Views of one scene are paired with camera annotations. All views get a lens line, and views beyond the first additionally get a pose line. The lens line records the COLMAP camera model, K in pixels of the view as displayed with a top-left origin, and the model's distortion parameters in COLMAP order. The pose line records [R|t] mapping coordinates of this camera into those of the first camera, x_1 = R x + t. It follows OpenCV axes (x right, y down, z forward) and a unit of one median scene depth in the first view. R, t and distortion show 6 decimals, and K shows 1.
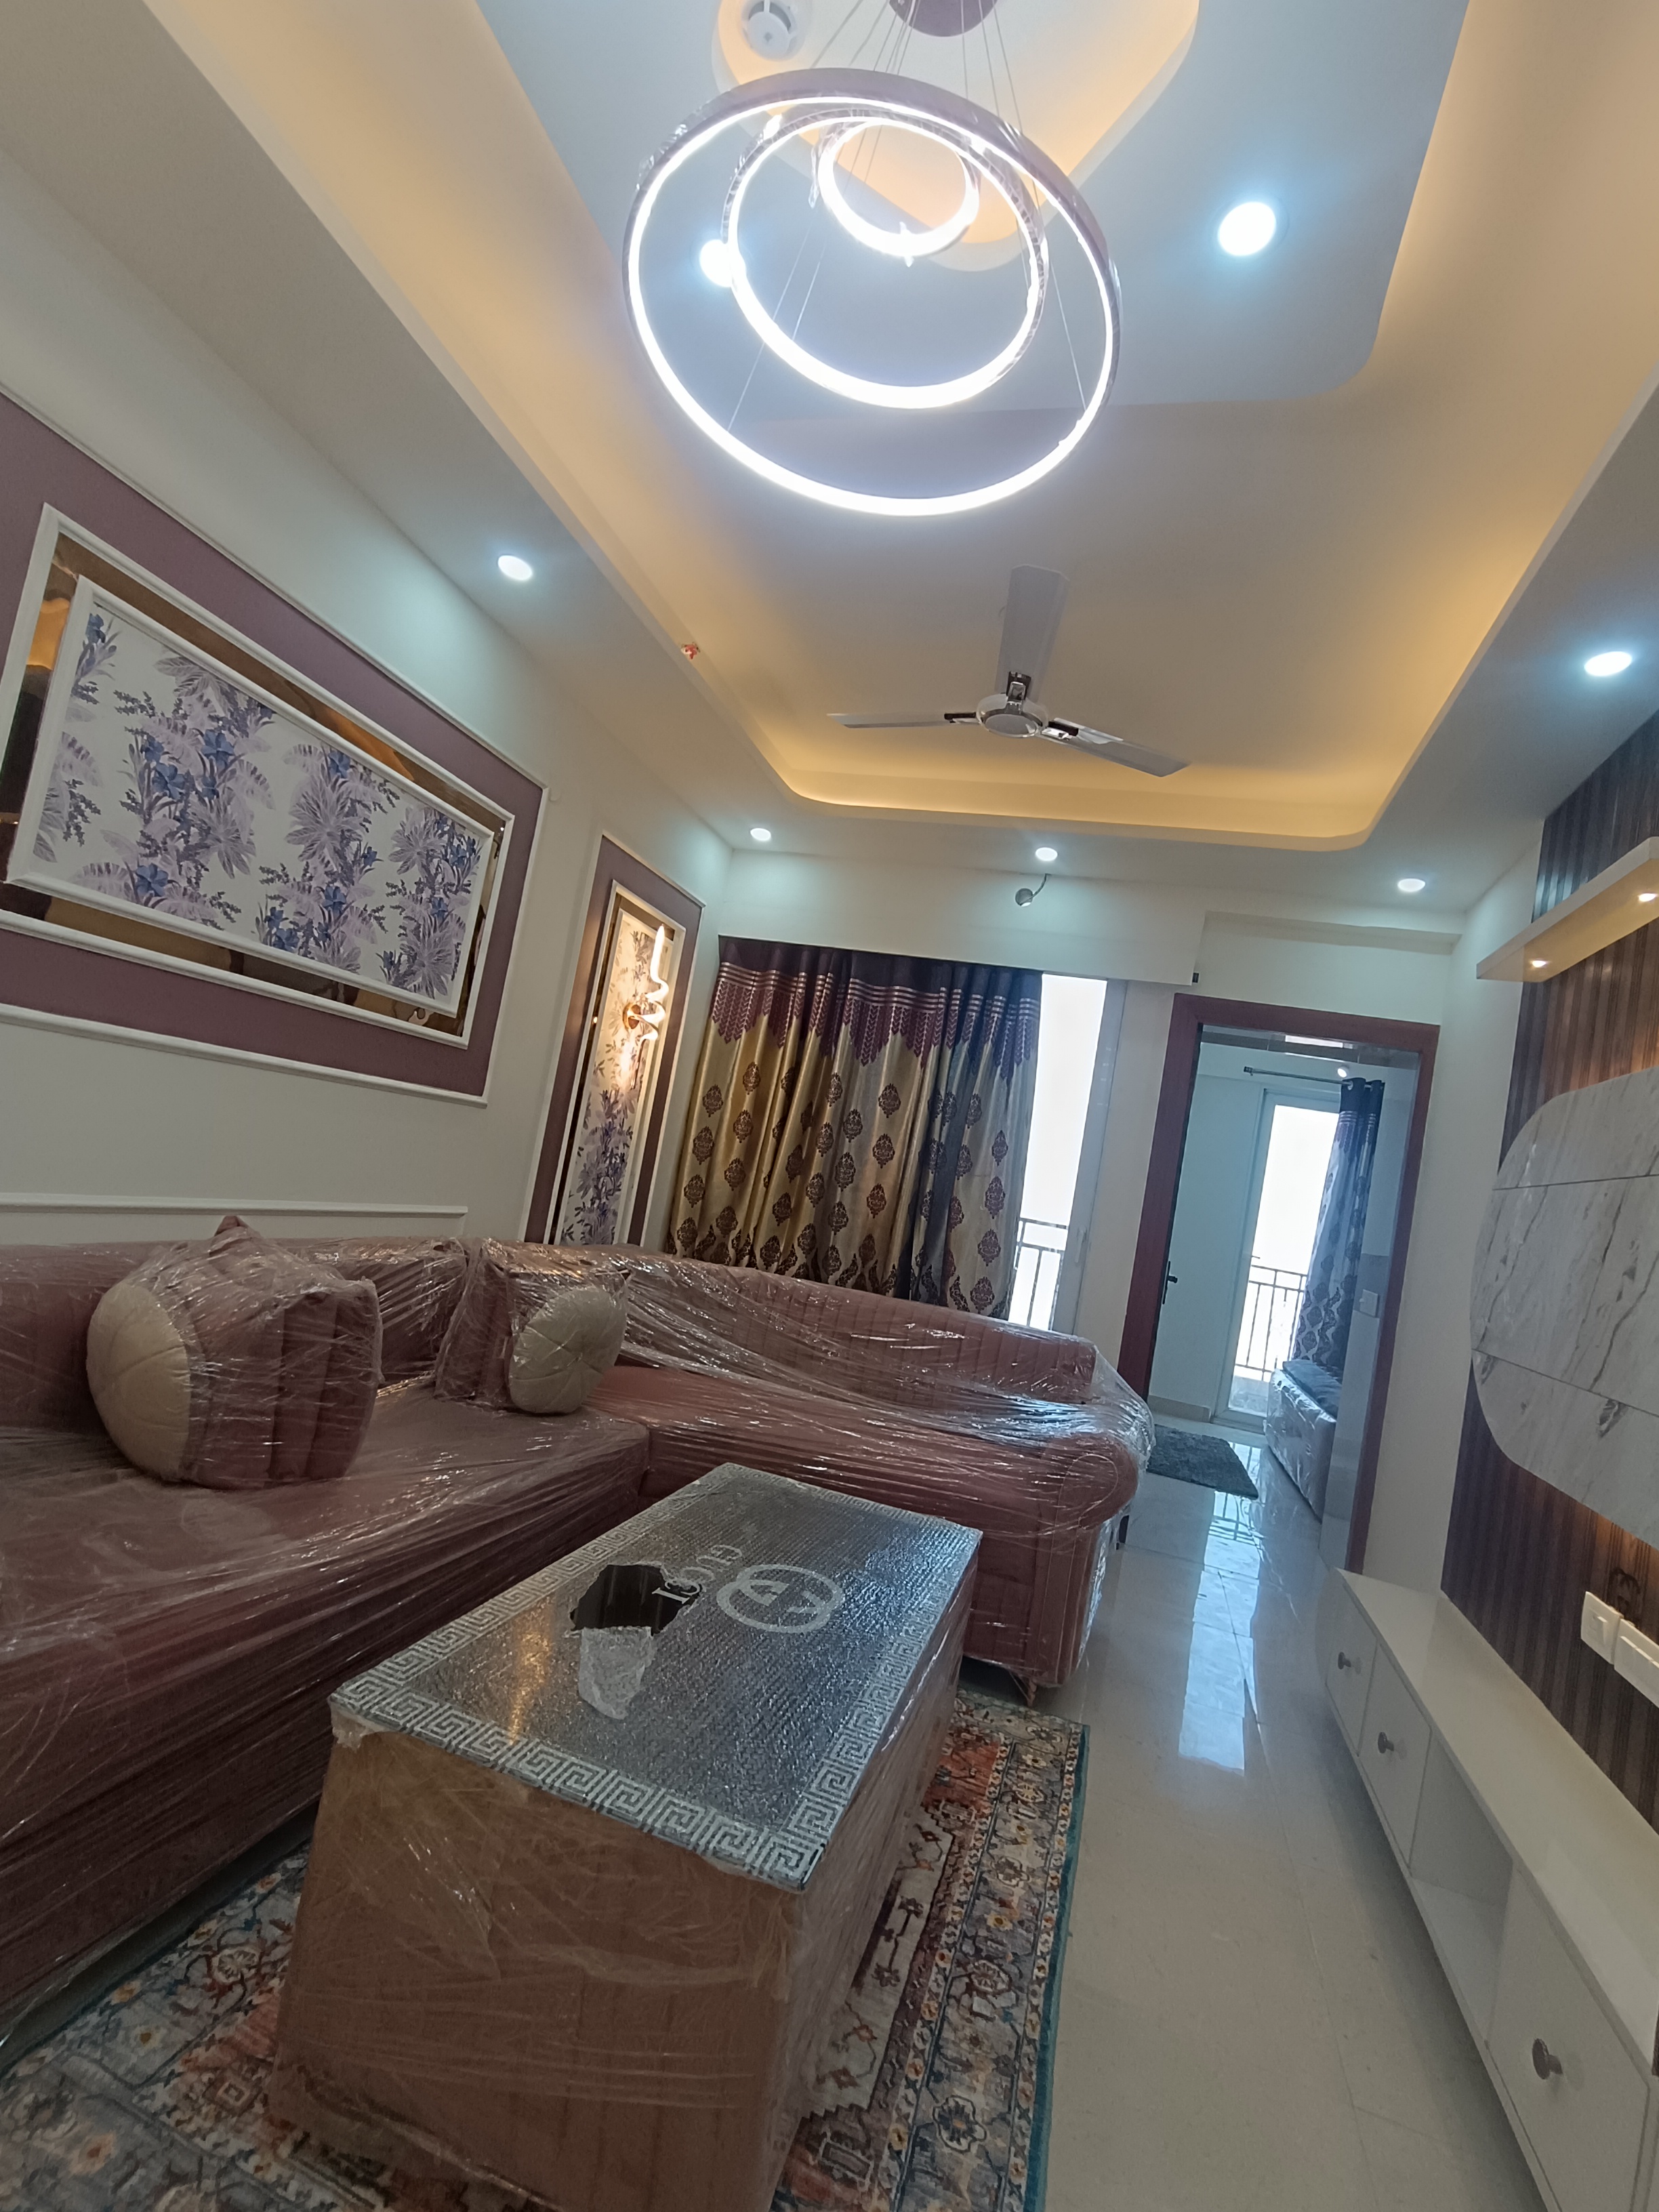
lens RADIAL K [[1007.3, 0, 826.0], [0, 1007.3, 1106.3], [0, 0, 1]] dist [-0.010401, 0.001712]
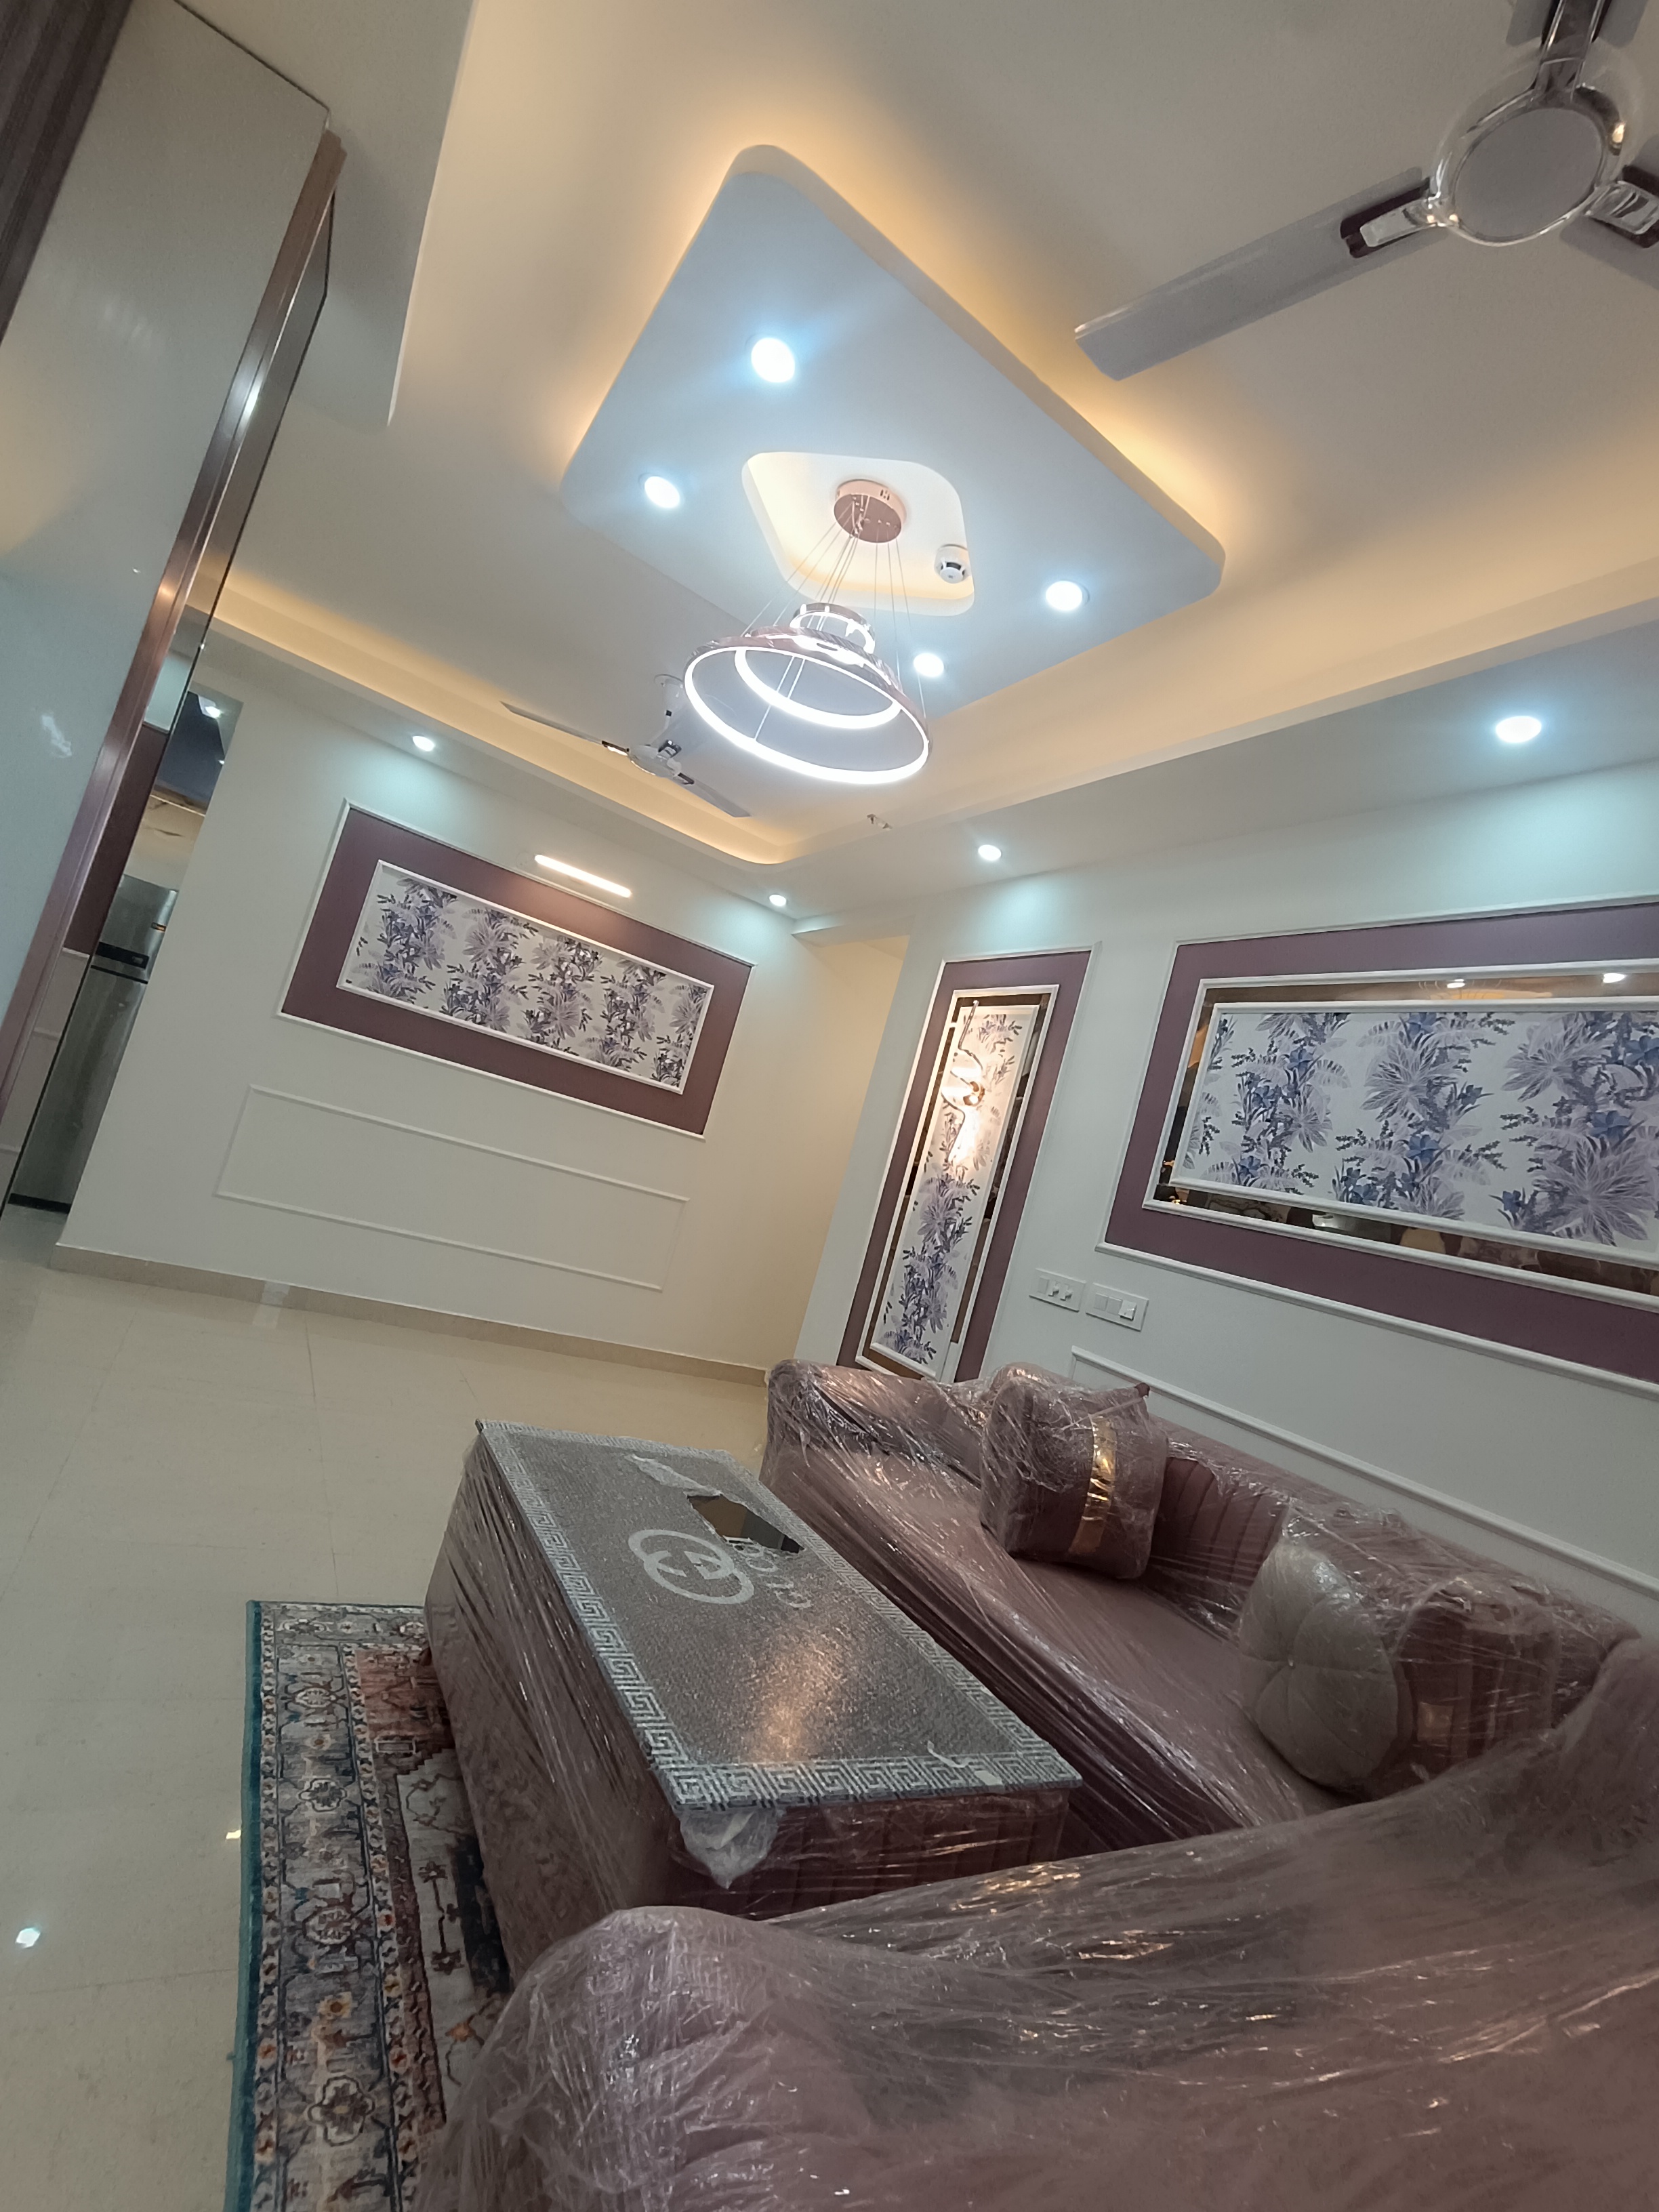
lens RADIAL K [[1007.3, 0, 846.9], [0, 1007.3, 1106.8], [0, 0, 1]] dist [-0.010401, 0.001712]
pose [[-0.585543, -0.410468, -0.699039, 0.653959], [-0.337851, 0.907435, -0.249838, 0.232212], [0.736883, 0.089880, -0.670018, 1.508866]]
